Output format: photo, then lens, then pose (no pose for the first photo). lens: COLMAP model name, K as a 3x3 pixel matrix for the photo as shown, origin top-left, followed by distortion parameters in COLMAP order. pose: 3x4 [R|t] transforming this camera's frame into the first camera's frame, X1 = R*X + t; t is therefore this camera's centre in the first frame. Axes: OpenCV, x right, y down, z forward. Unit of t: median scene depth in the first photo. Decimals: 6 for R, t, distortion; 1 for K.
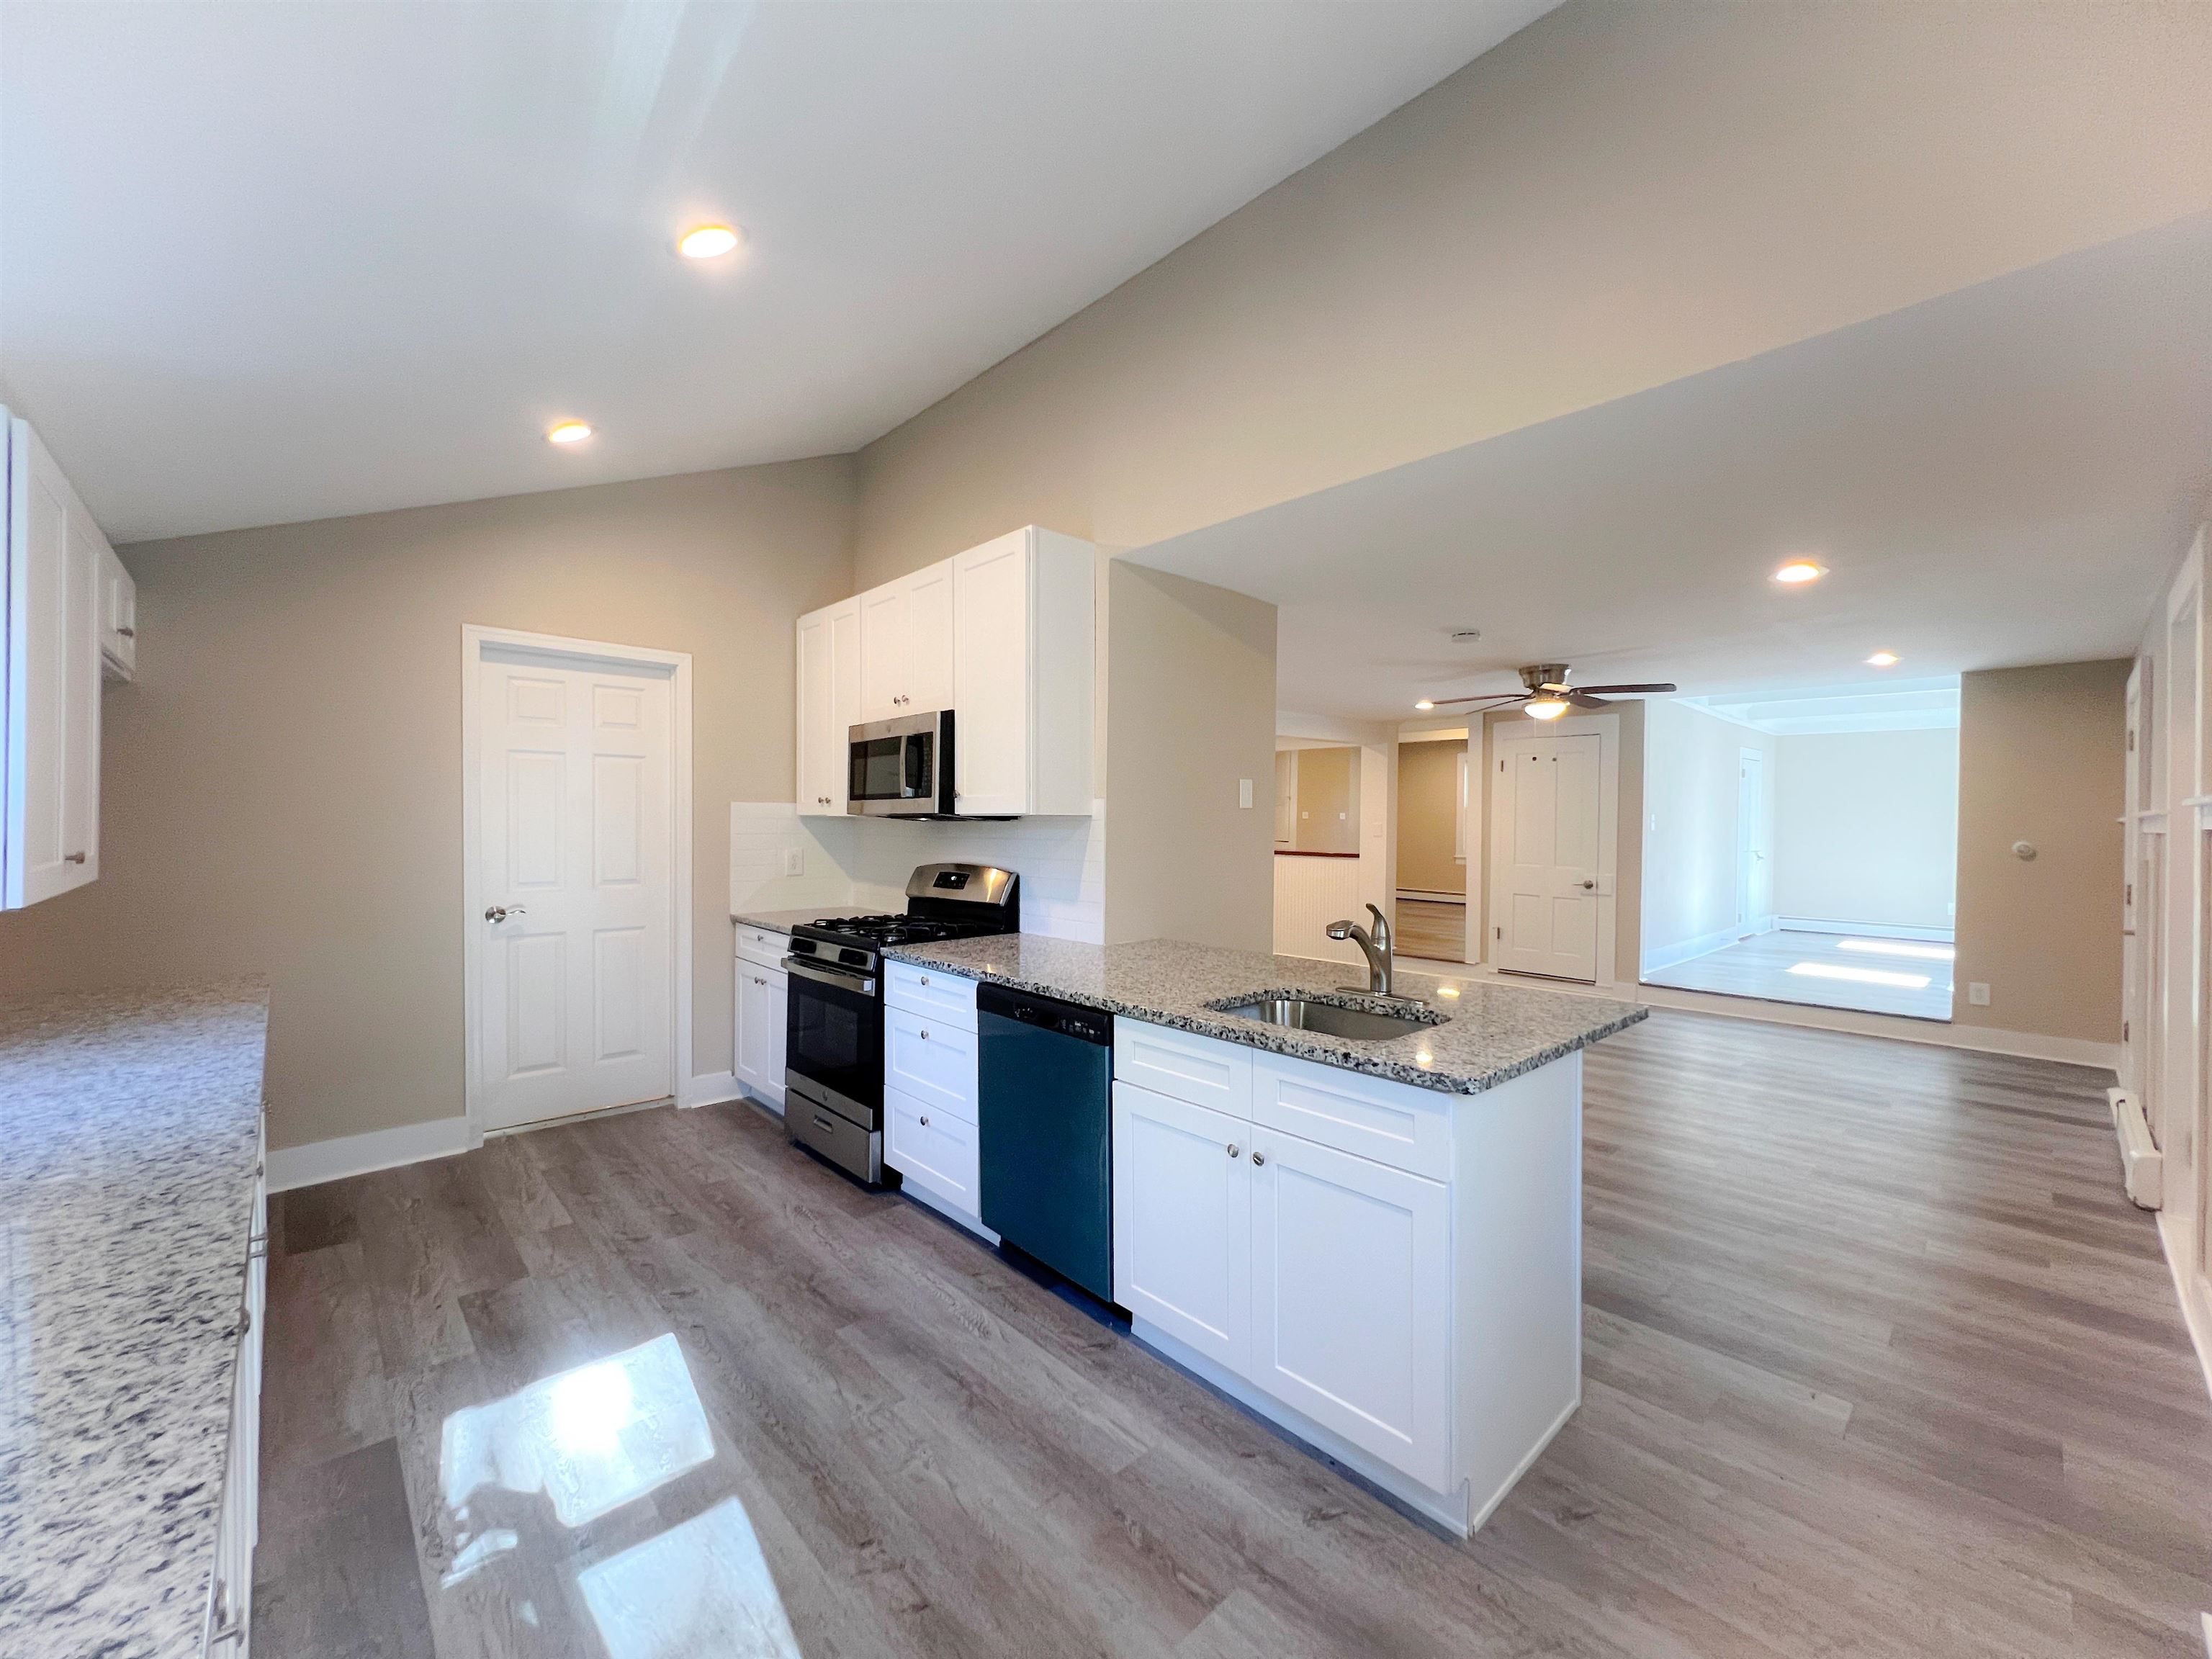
lens RADIAL K [[884.2, 0, 1103.6], [0, 884.2, 824.7], [0, 0, 1]] dist [-0.002017, 0.000380]
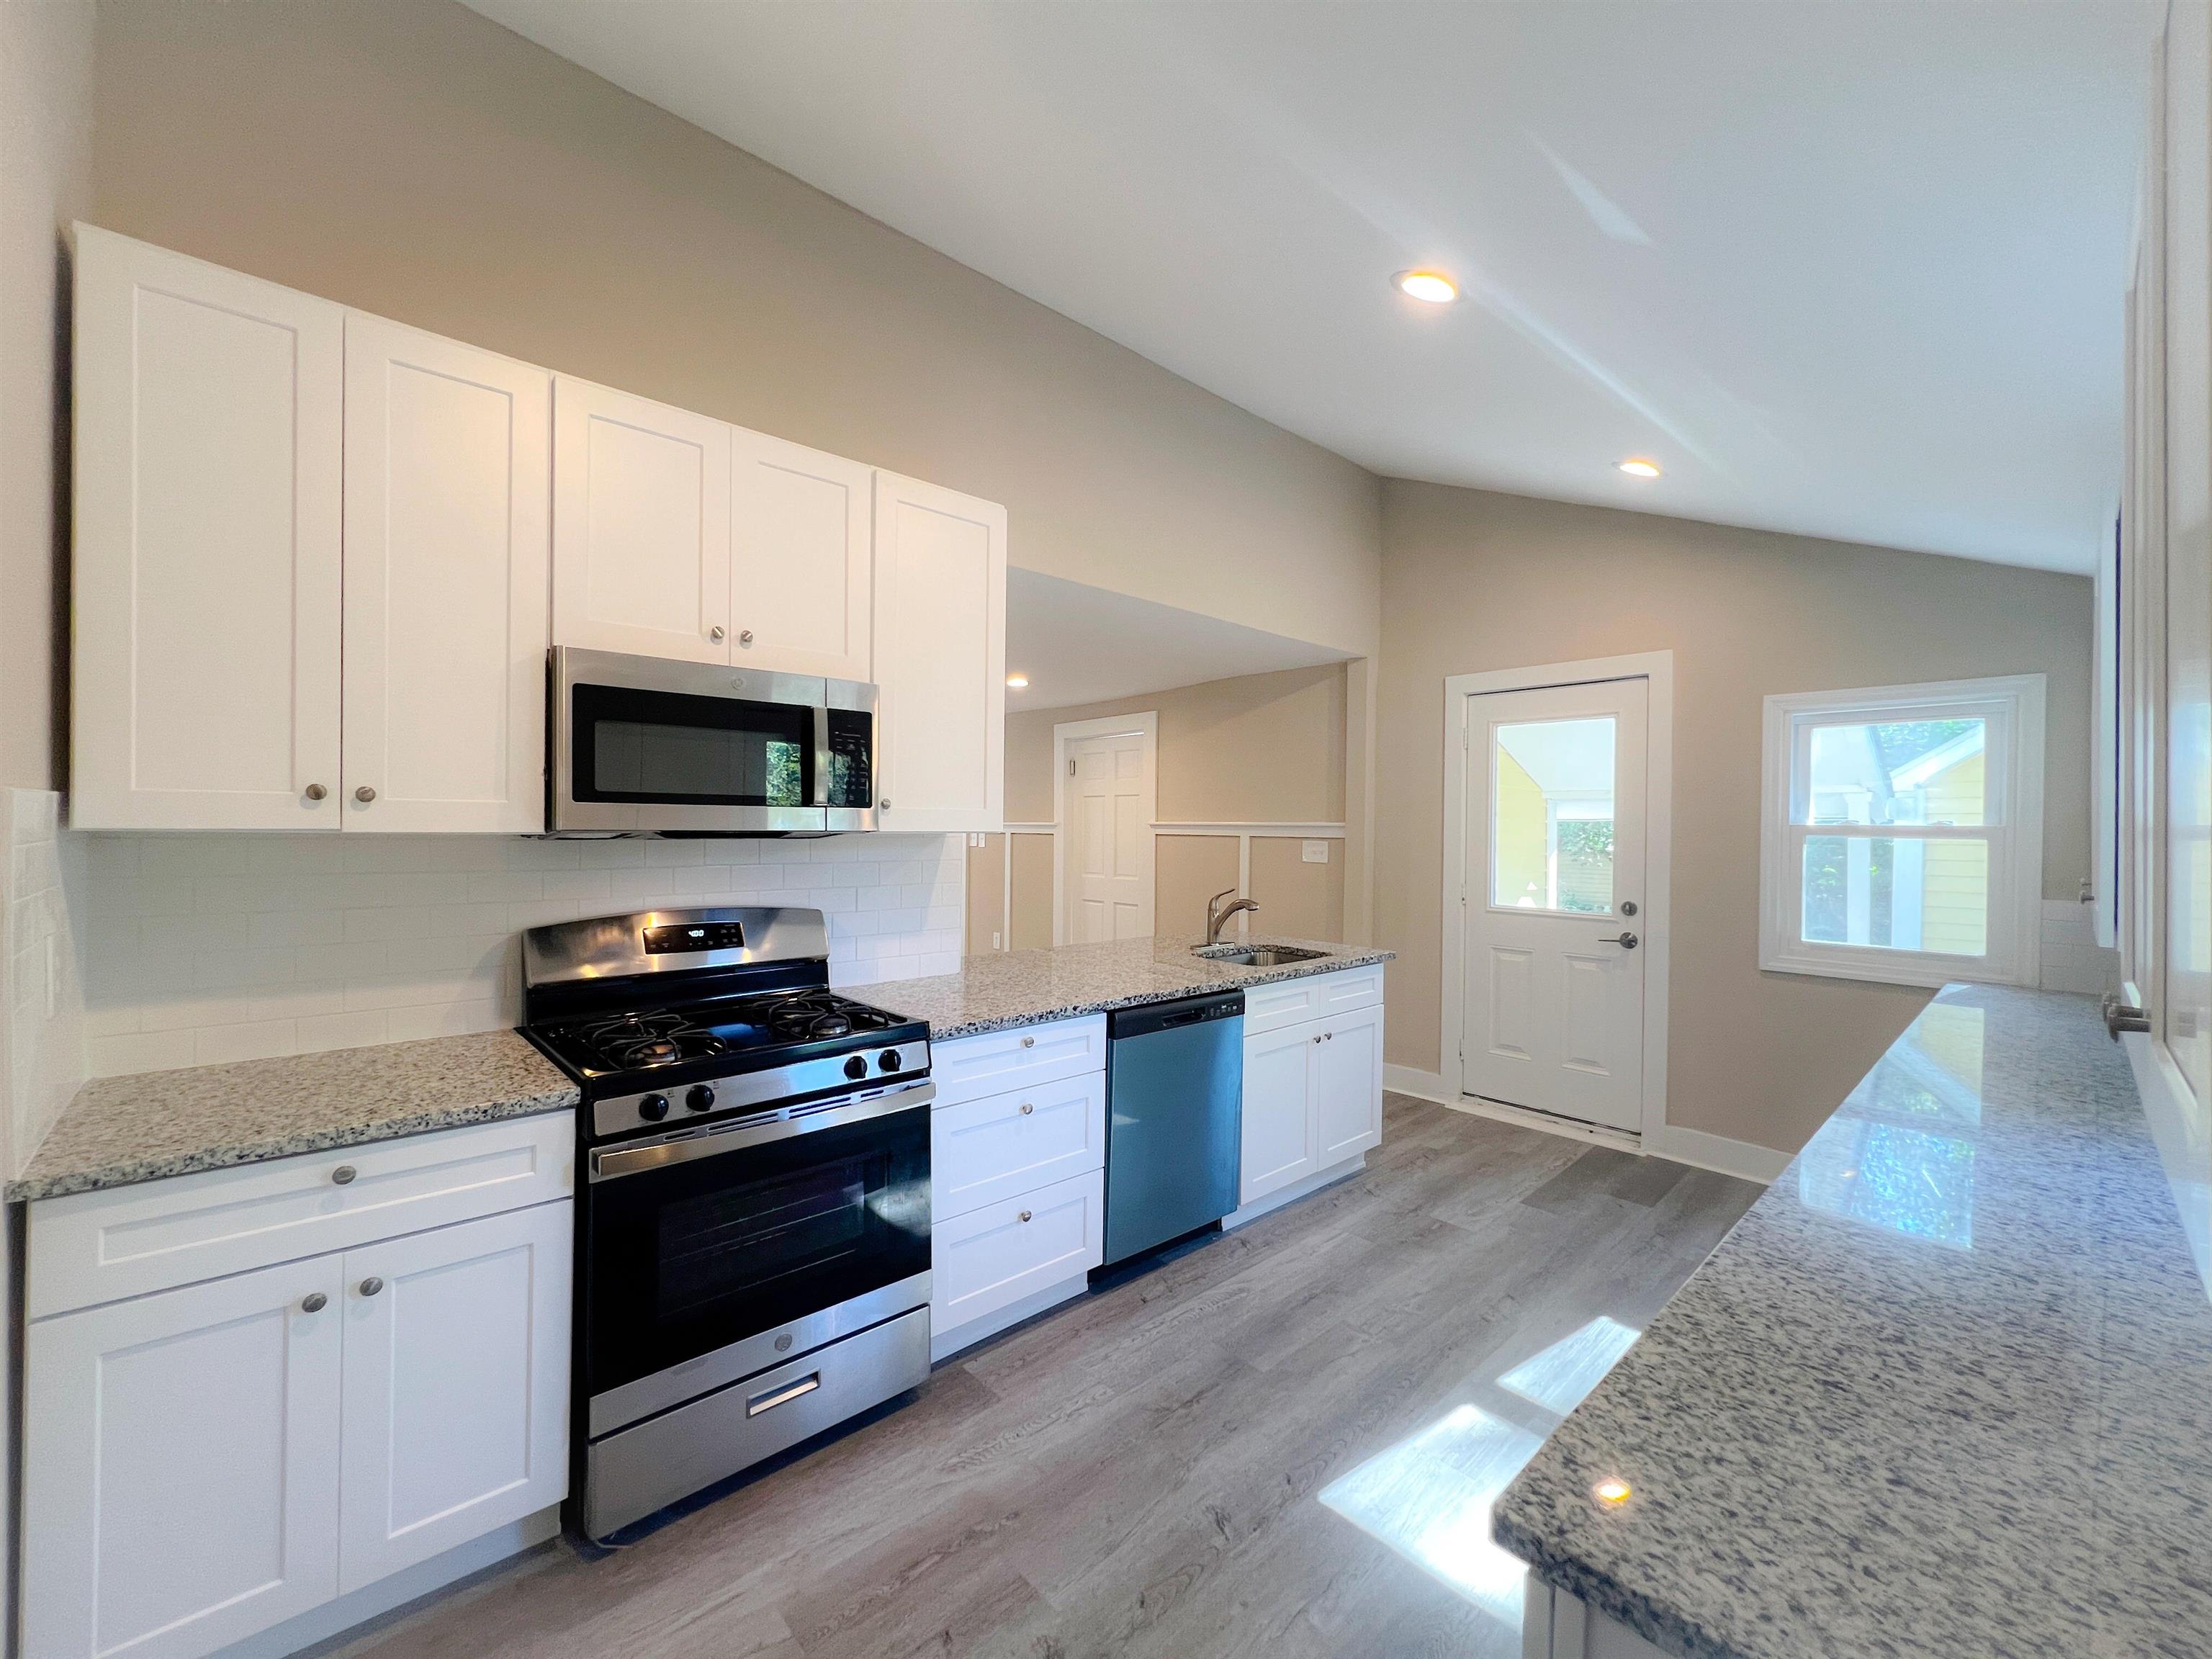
lens RADIAL K [[884.2, 0, 1089.0], [0, 884.2, 832.1], [0, 0, 1]] dist [-0.002017, 0.000380]
pose [[0.012573, -0.010182, 0.999869, -1.156926], [-0.007110, 0.999922, 0.010272, -0.025988], [-0.999896, -0.007238, 0.012500, 1.078579]]
